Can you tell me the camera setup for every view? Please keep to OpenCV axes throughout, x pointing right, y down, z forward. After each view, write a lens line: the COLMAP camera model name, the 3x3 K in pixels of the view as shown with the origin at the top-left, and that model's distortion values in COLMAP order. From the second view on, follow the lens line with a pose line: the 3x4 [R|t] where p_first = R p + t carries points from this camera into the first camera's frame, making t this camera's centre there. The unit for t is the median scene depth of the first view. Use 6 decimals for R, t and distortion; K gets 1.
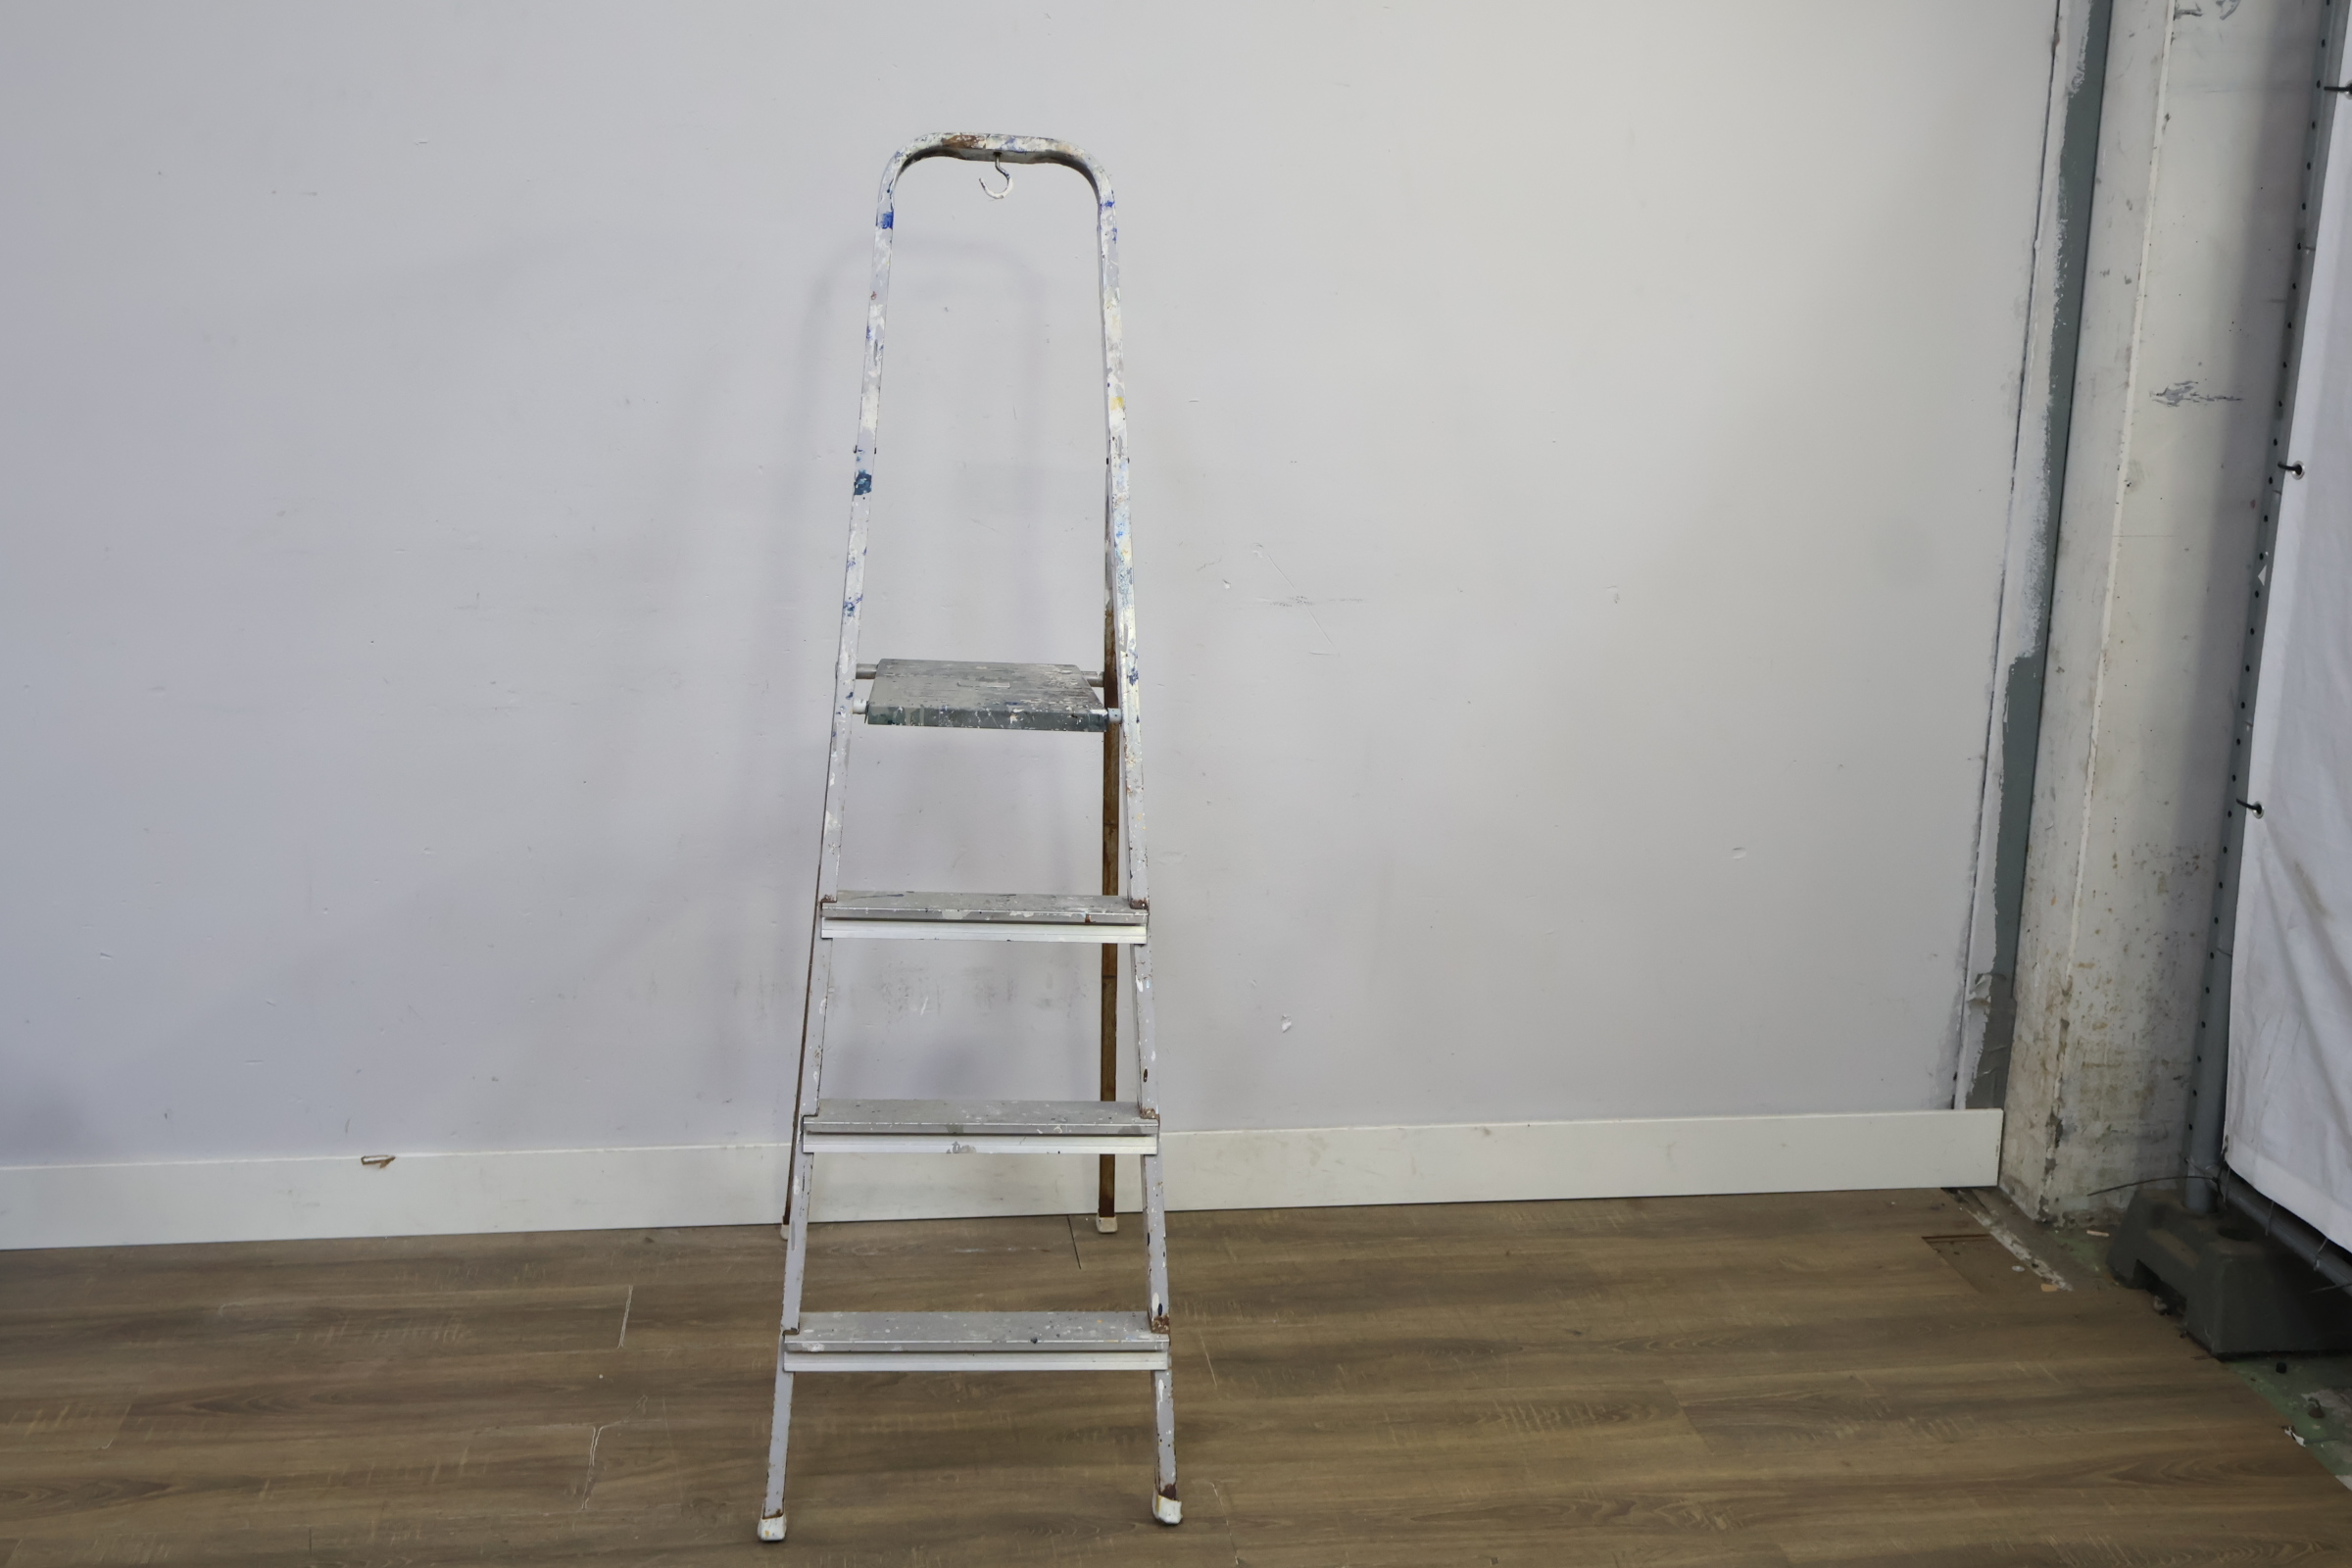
lens RADIAL K [[2524.5, 0, 1174.9], [0, 2524.5, 791.6], [0, 0, 1]] dist [-0.007942, 0.003536]
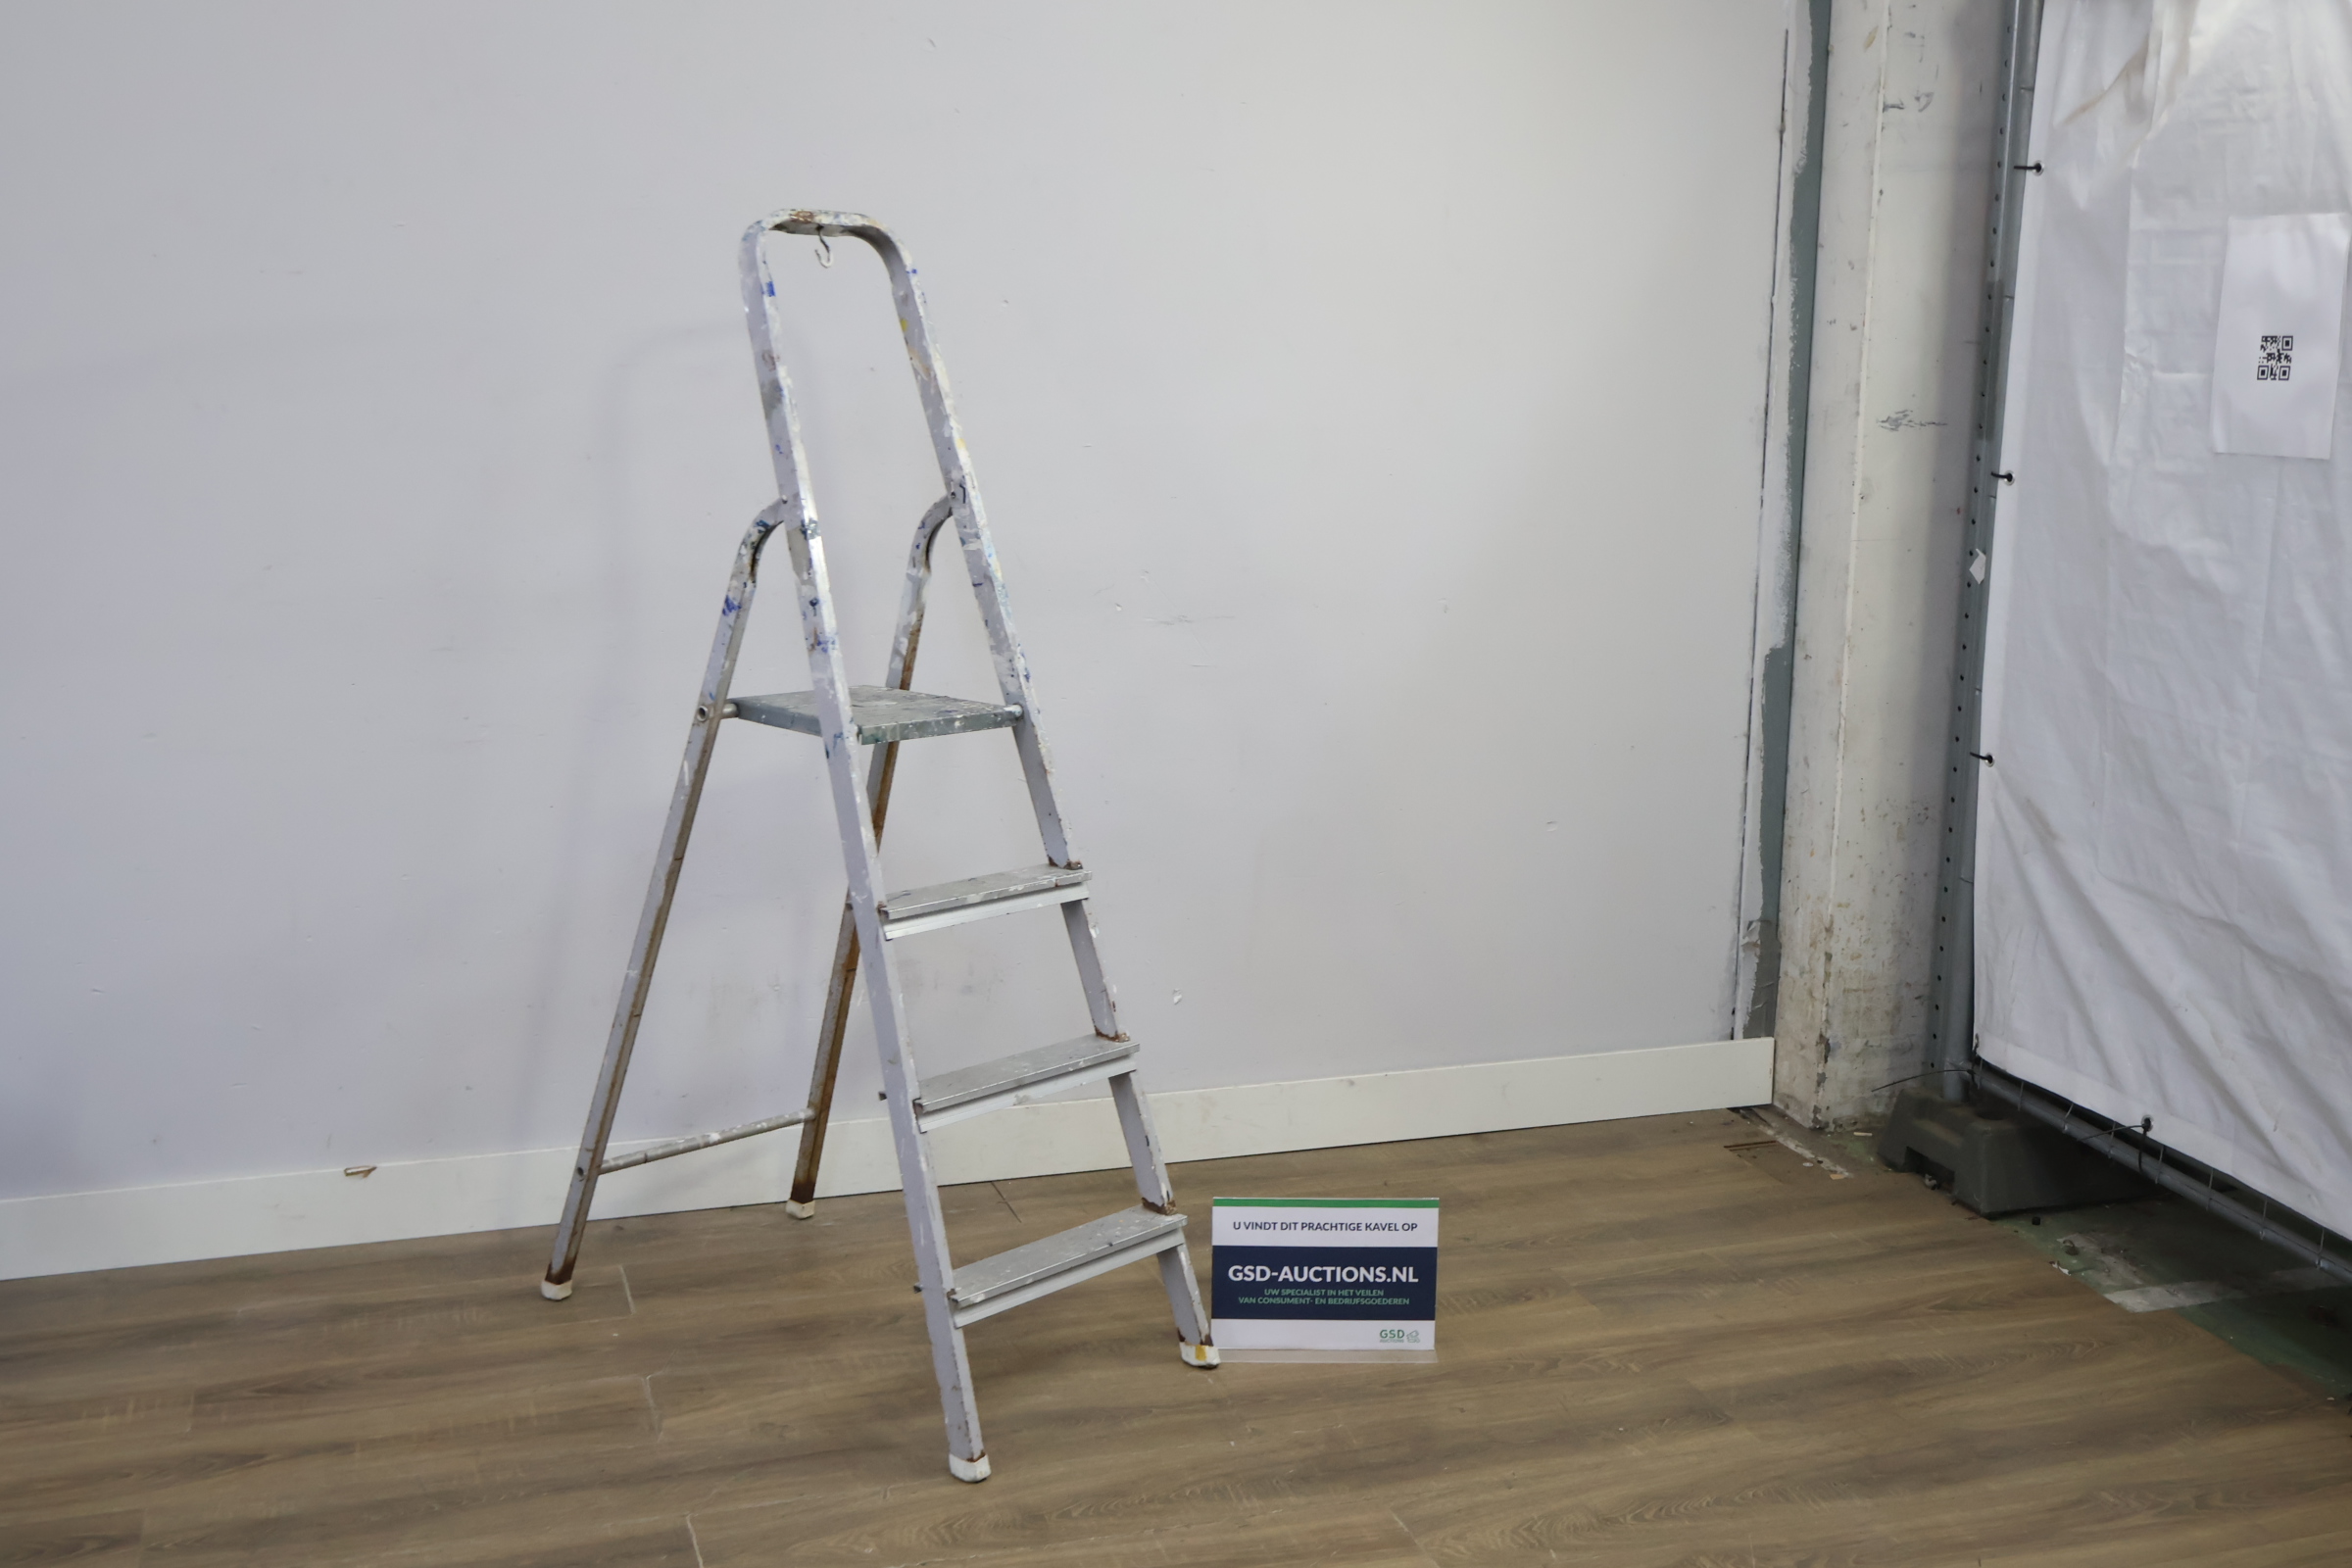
lens RADIAL K [[2513.6, 0, 1158.0], [0, 2513.6, 793.9], [0, 0, 1]] dist [-0.013078, -0.001858]
pose [[0.984690, -0.046711, 0.167939, -0.155706], [0.052281, 0.998214, -0.028901, 0.035332], [-0.166289, 0.037239, 0.985374, -0.111727]]
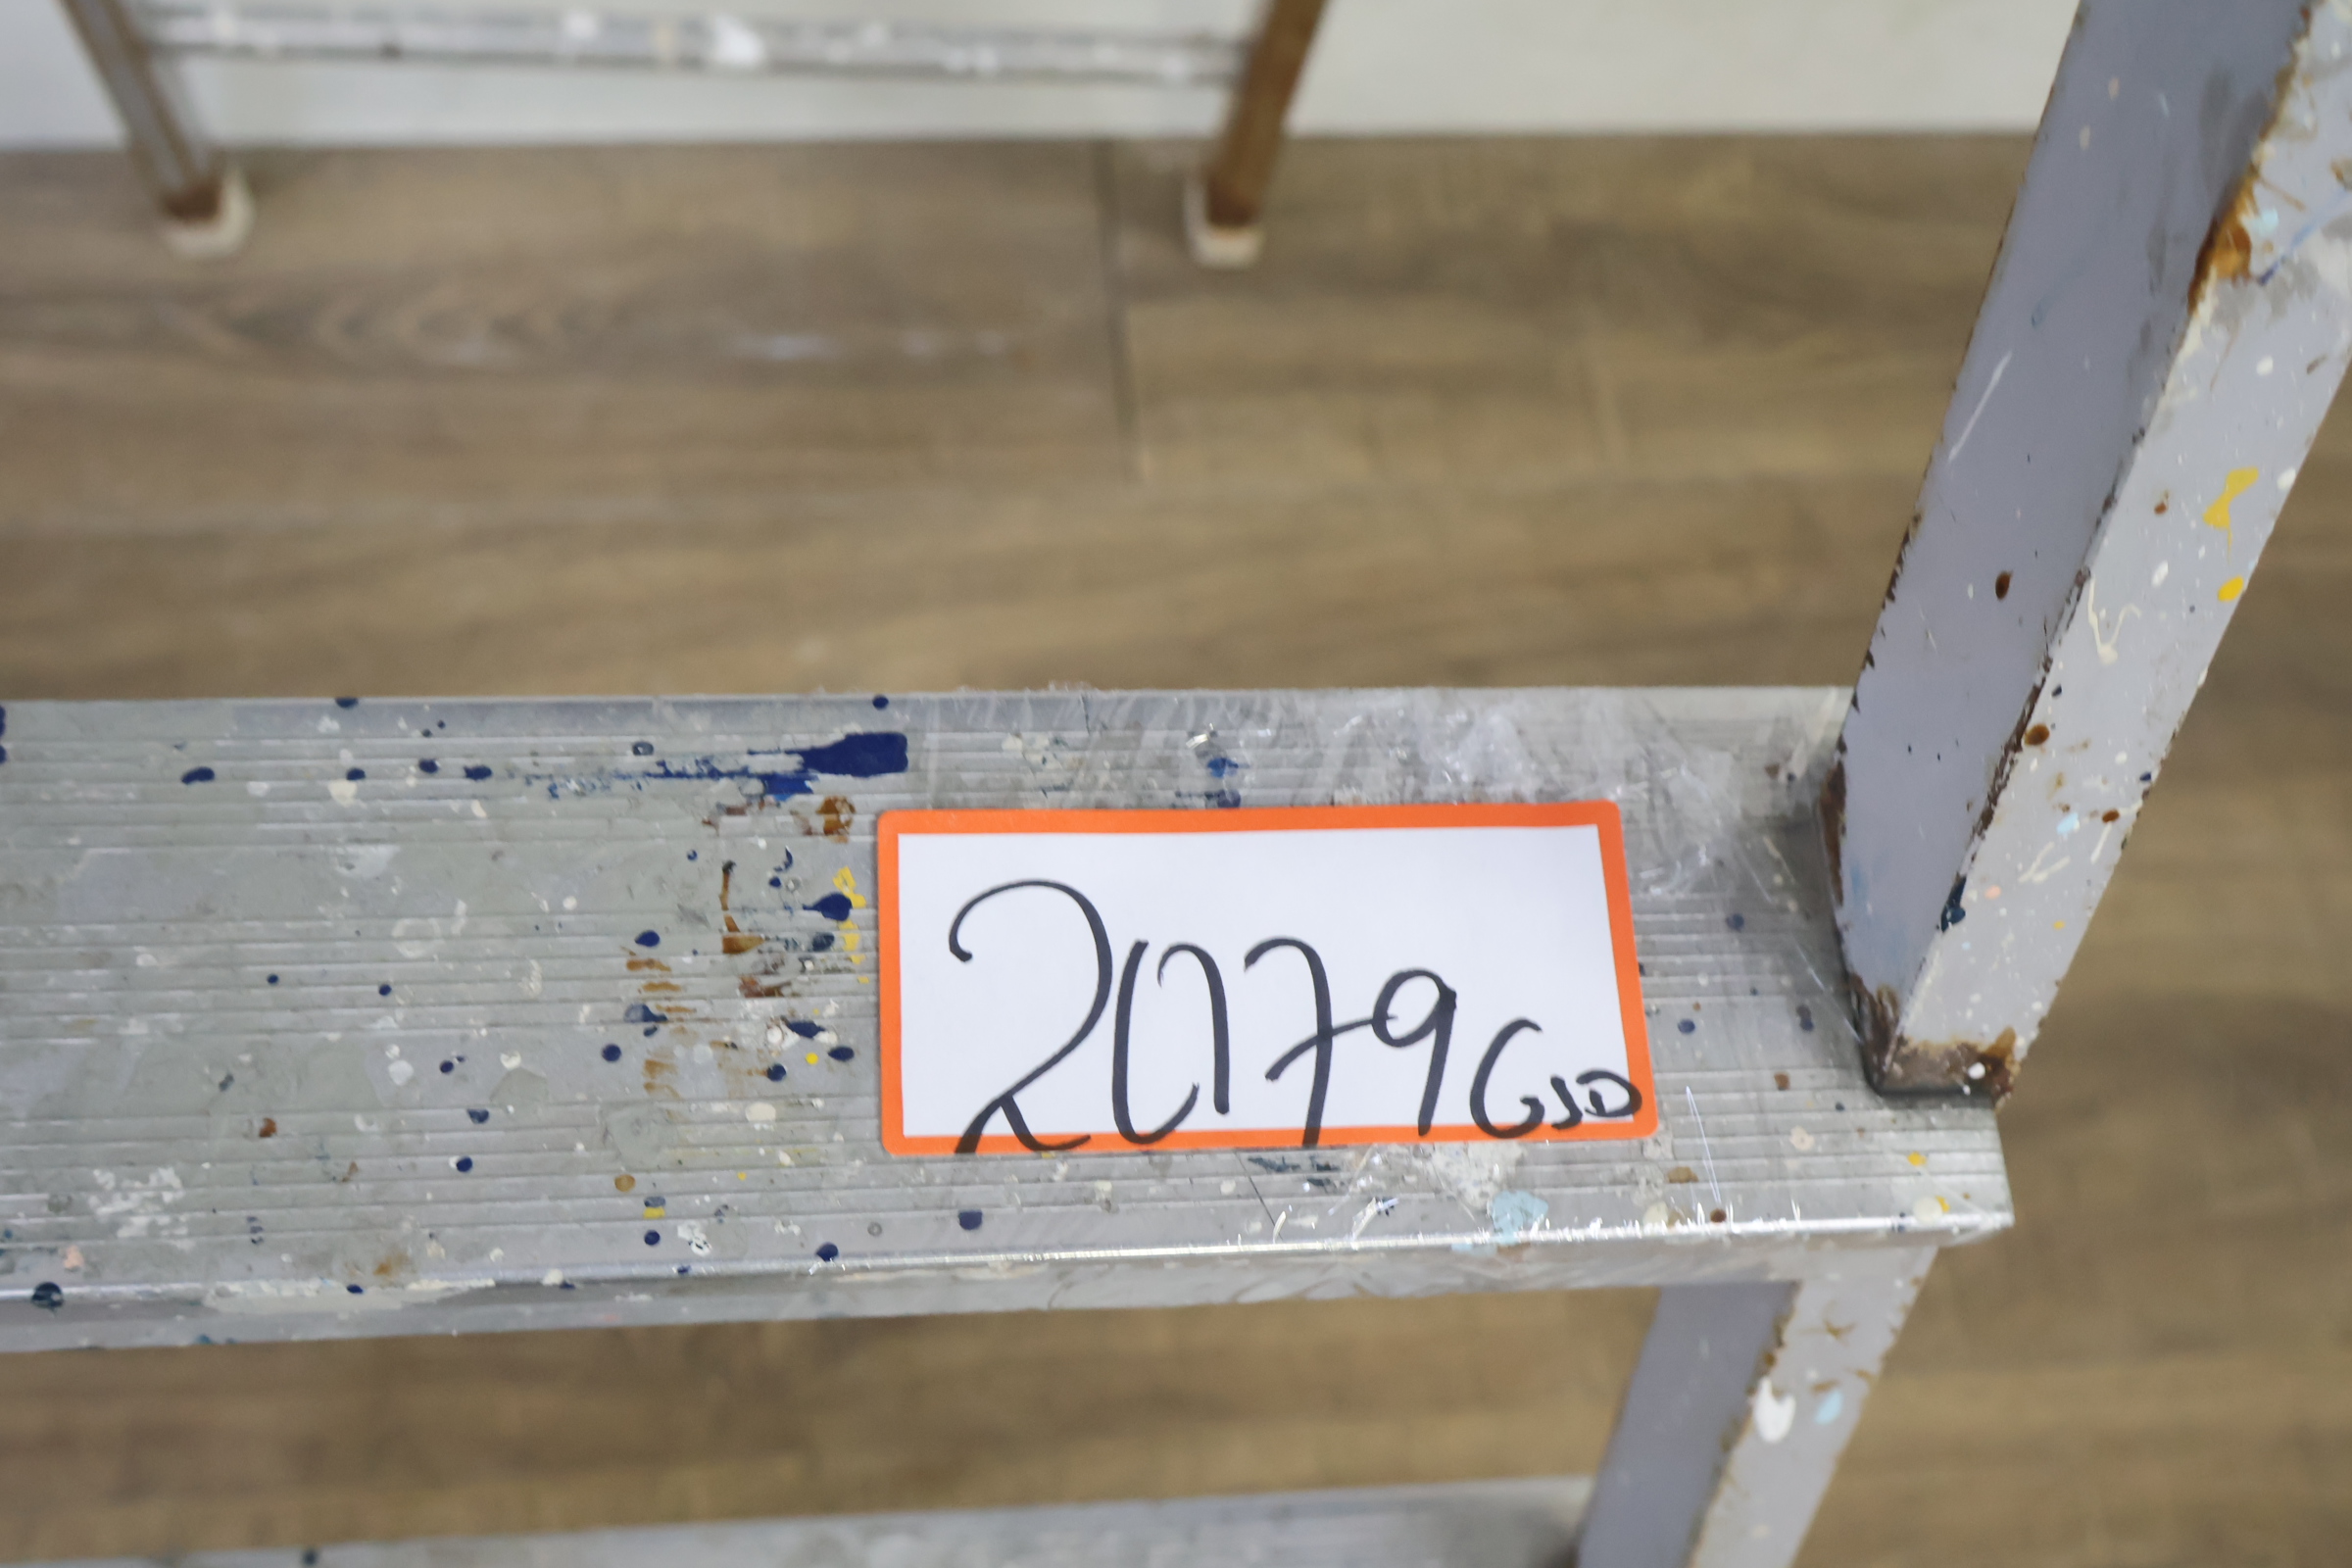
lens RADIAL K [[2524.5, 0, 1174.9], [0, 2524.5, 791.6], [0, 0, 1]] dist [-0.007942, 0.003536]
pose [[0.996393, 0.068562, 0.050002, -0.045771], [-0.081061, 0.594699, 0.799852, -0.041471], [0.025104, -0.801020, 0.598111, 0.780979]]
